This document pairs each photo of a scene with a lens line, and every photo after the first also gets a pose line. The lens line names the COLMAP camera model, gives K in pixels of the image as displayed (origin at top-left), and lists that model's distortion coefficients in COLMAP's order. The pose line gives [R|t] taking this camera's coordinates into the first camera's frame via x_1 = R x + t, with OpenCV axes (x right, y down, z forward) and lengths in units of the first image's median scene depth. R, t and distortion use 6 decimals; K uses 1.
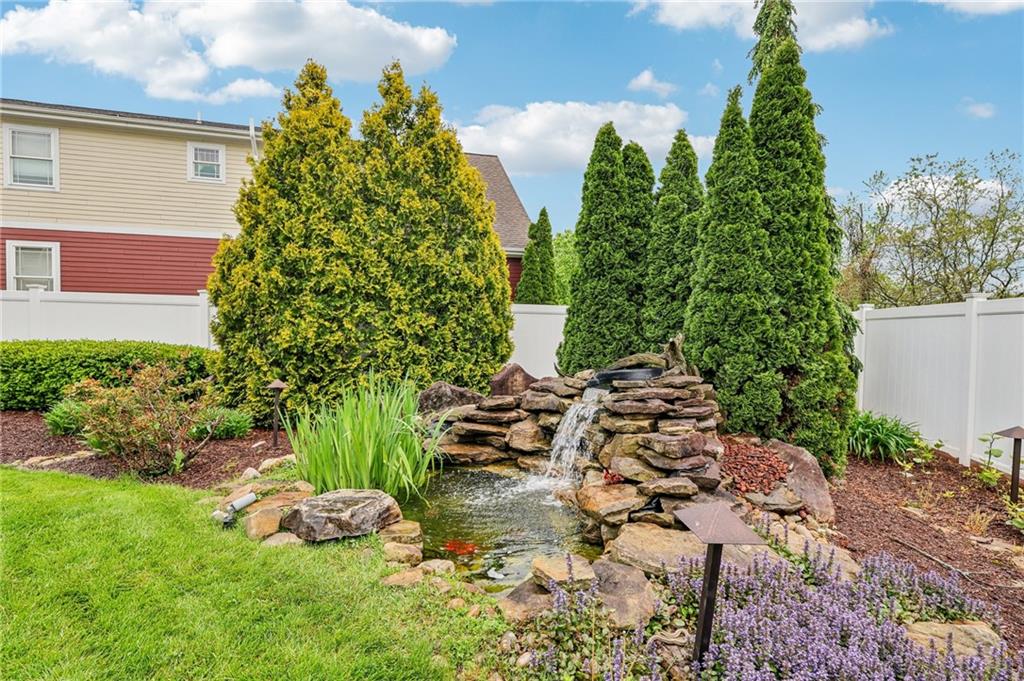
lens RADIAL K [[480.3, 0, 517.2], [0, 480.3, 339.4], [0, 0, 1]] dist [0.000397, -0.000060]
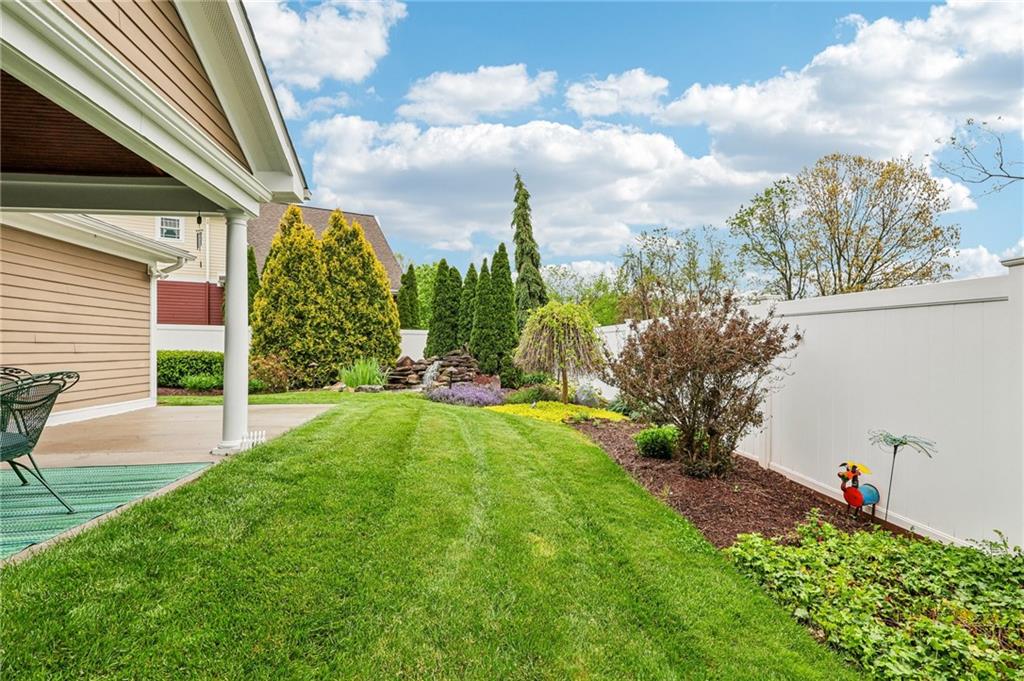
lens RADIAL K [[480.3, 0, 517.2], [0, 480.3, 339.4], [0, 0, 1]] dist [0.000397, -0.000060]
pose [[0.958411, -0.006848, 0.285309, -0.142721], [0.016207, 0.999405, -0.030452, 0.044331], [-0.284931, 0.033810, 0.957952, -1.338532]]
